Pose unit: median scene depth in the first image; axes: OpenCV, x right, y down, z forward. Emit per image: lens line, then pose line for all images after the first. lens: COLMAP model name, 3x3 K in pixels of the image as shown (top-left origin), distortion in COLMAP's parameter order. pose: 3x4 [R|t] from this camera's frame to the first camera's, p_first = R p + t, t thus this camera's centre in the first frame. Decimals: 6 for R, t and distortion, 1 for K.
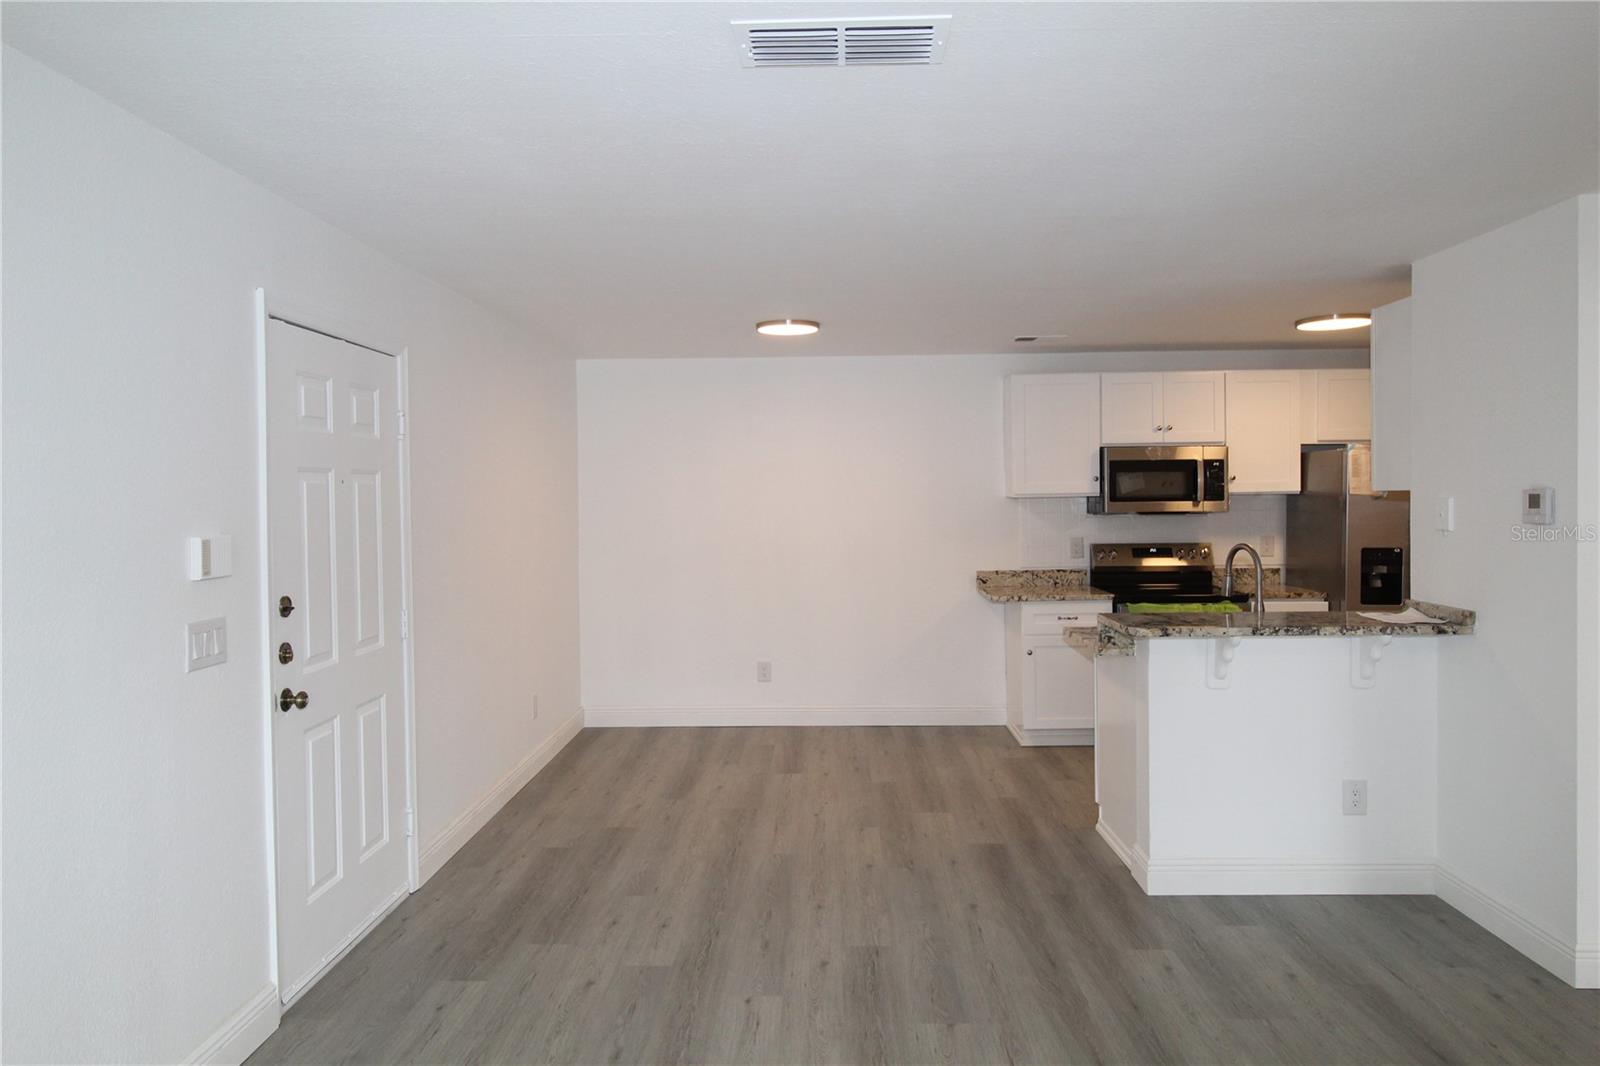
lens RADIAL K [[1069.1, 0, 800.0], [0, 1069.1, 533.0], [0, 0, 1]] dist [0.004511, 0.000277]
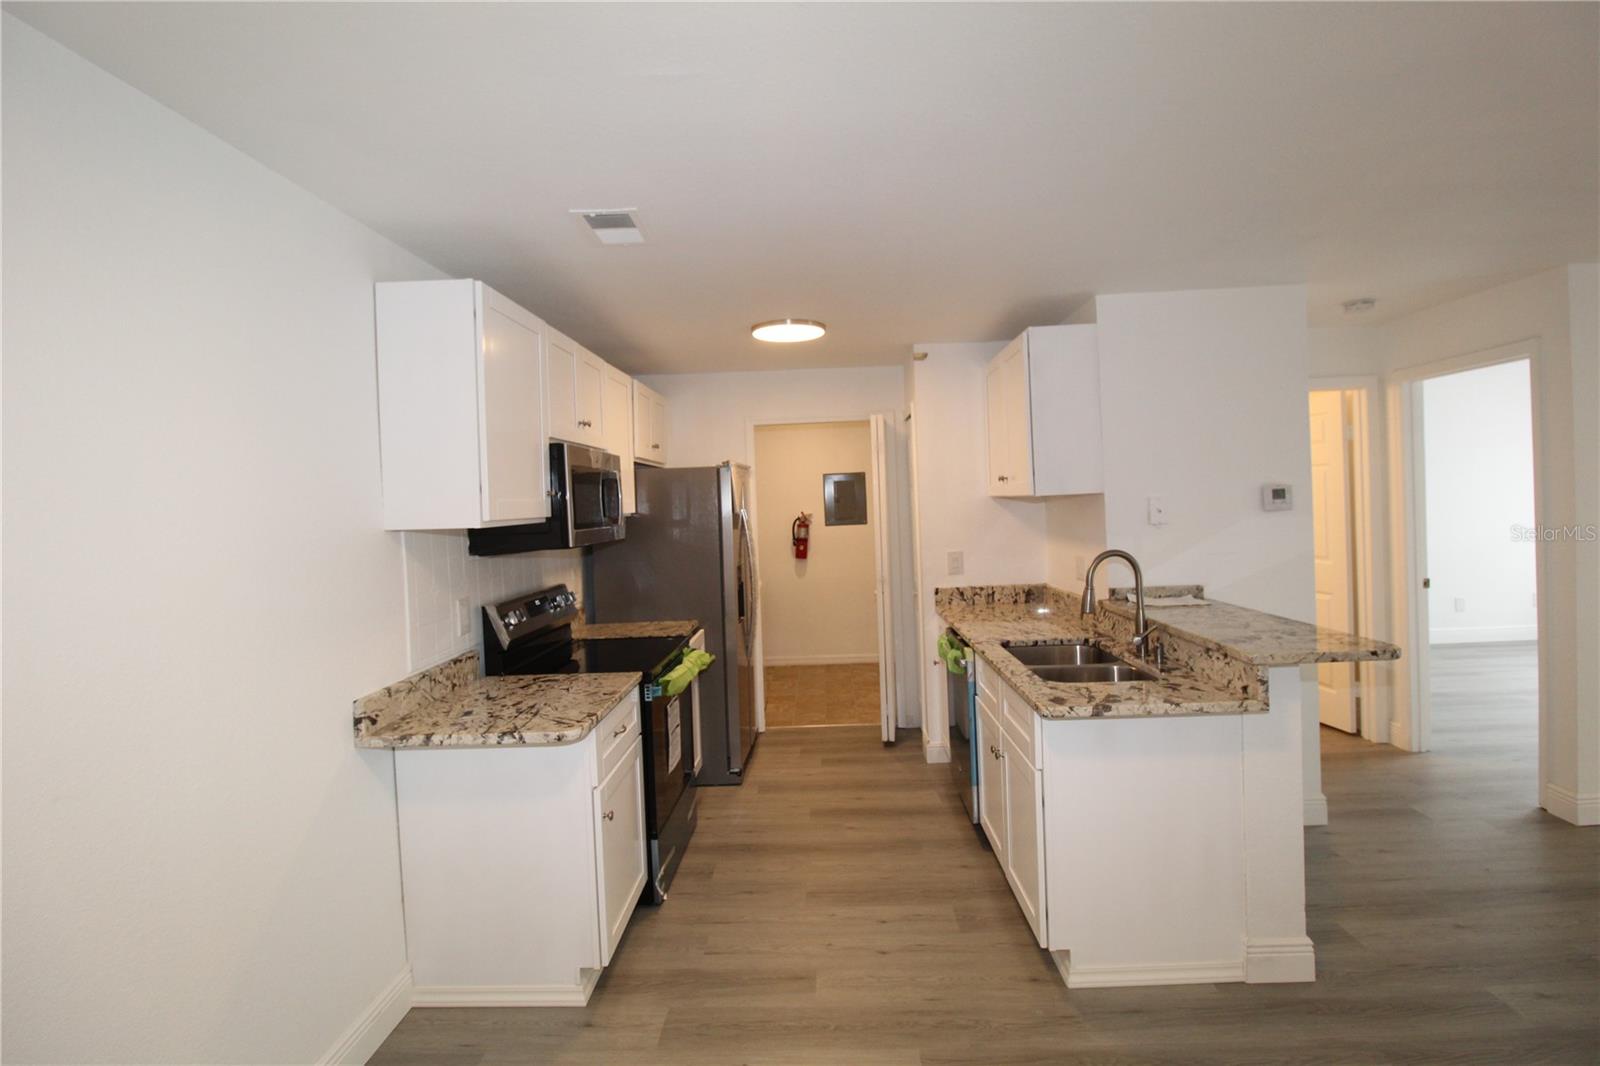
lens RADIAL K [[746.7, 0, 807.0], [0, 746.7, 514.1], [0, 0, 1]] dist [-0.002409, -0.012459]
pose [[0.002536, -0.003437, 0.999991, -0.149079], [0.077770, 0.996966, 0.003229, -0.029437], [-0.996968, 0.077761, 0.002796, 0.862933]]
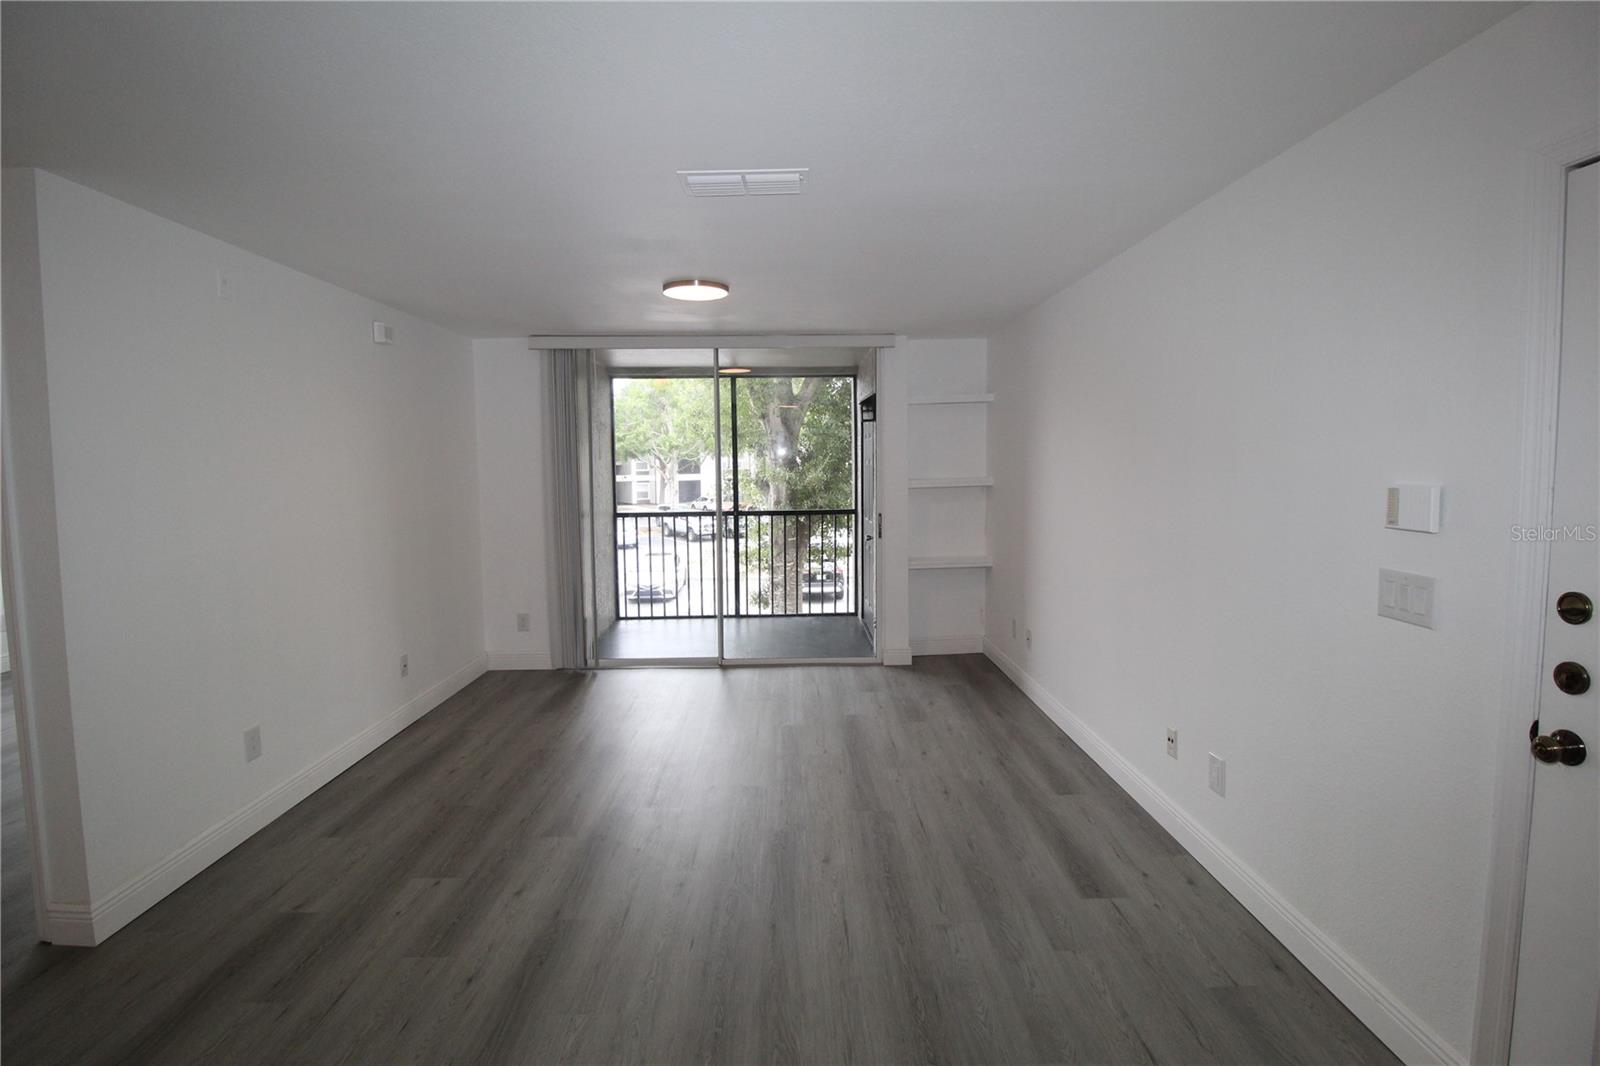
lens RADIAL K [[746.7, 0, 807.0], [0, 746.7, 514.1], [0, 0, 1]] dist [-0.002409, -0.012459]
pose [[-0.998419, 0.025551, -0.050070, 0.004399], [0.020062, 0.994033, 0.107216, -0.023016], [0.052511, 0.106042, -0.992974, 0.715919]]
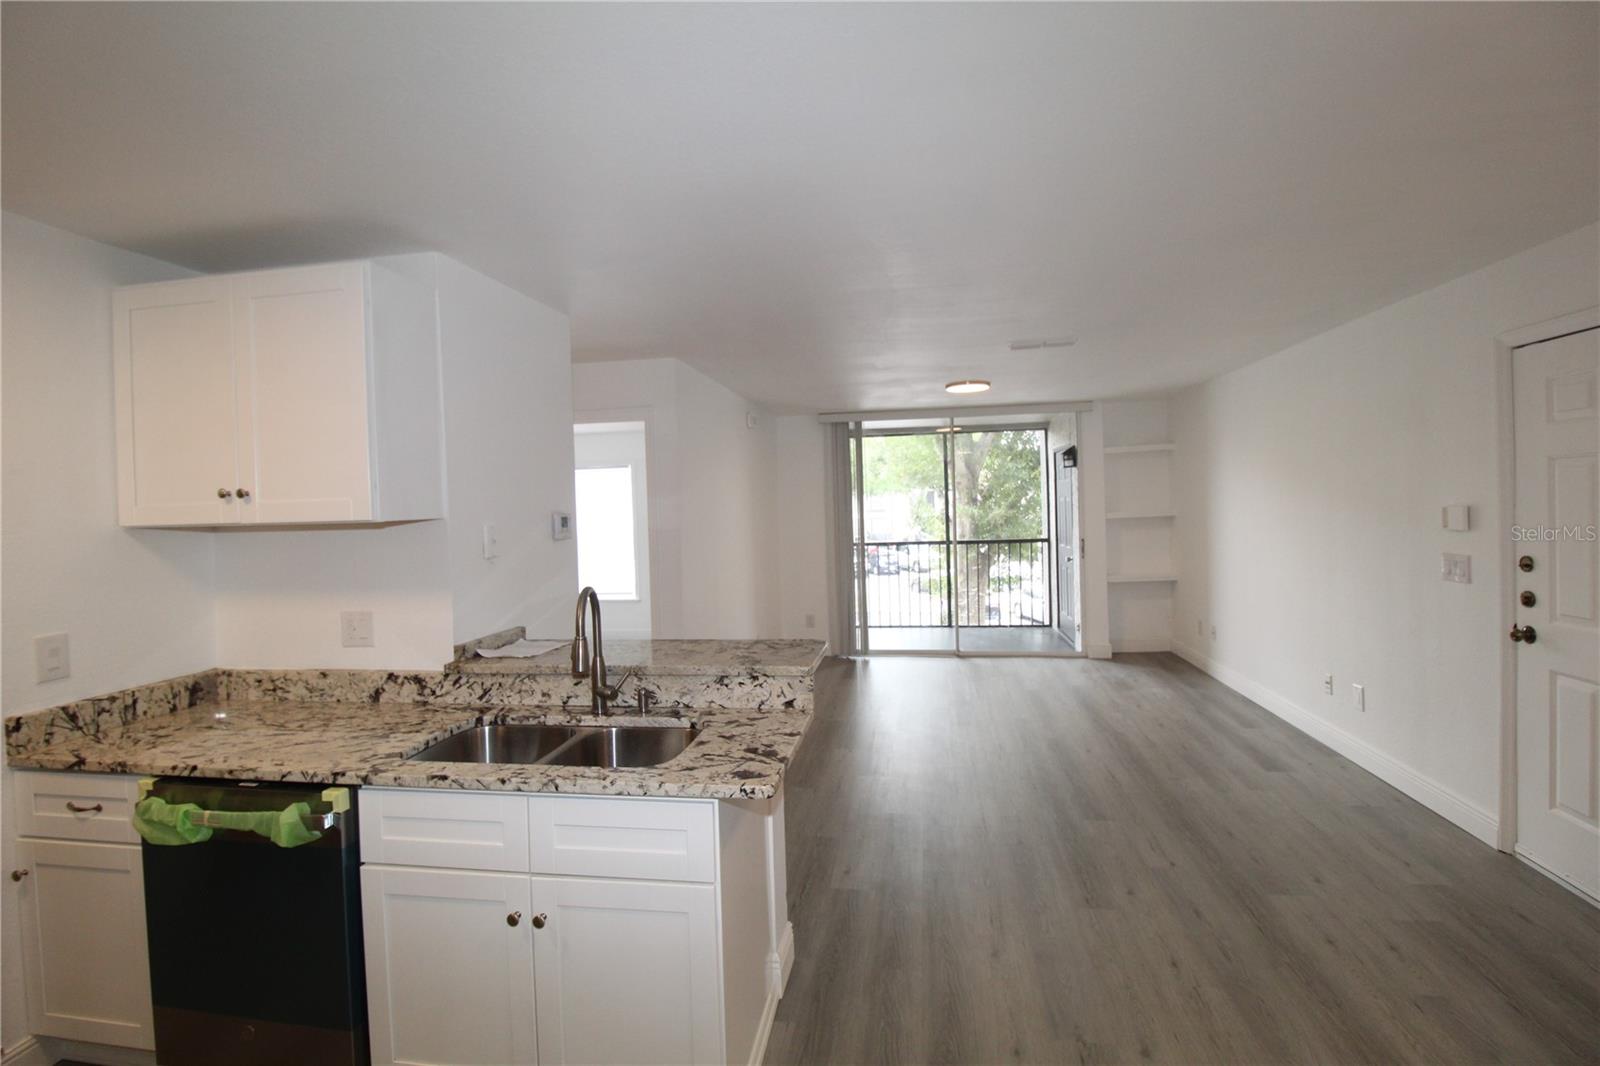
lens RADIAL K [[732.9, 0, 817.3], [0, 732.9, 513.0], [0, 0, 1]] dist [-0.000720, -0.012799]
pose [[-0.991230, 0.038392, 0.126452, 0.136535], [0.044713, 0.997868, 0.047532, -0.037886], [-0.124357, 0.052769, -0.990833, 1.006090]]
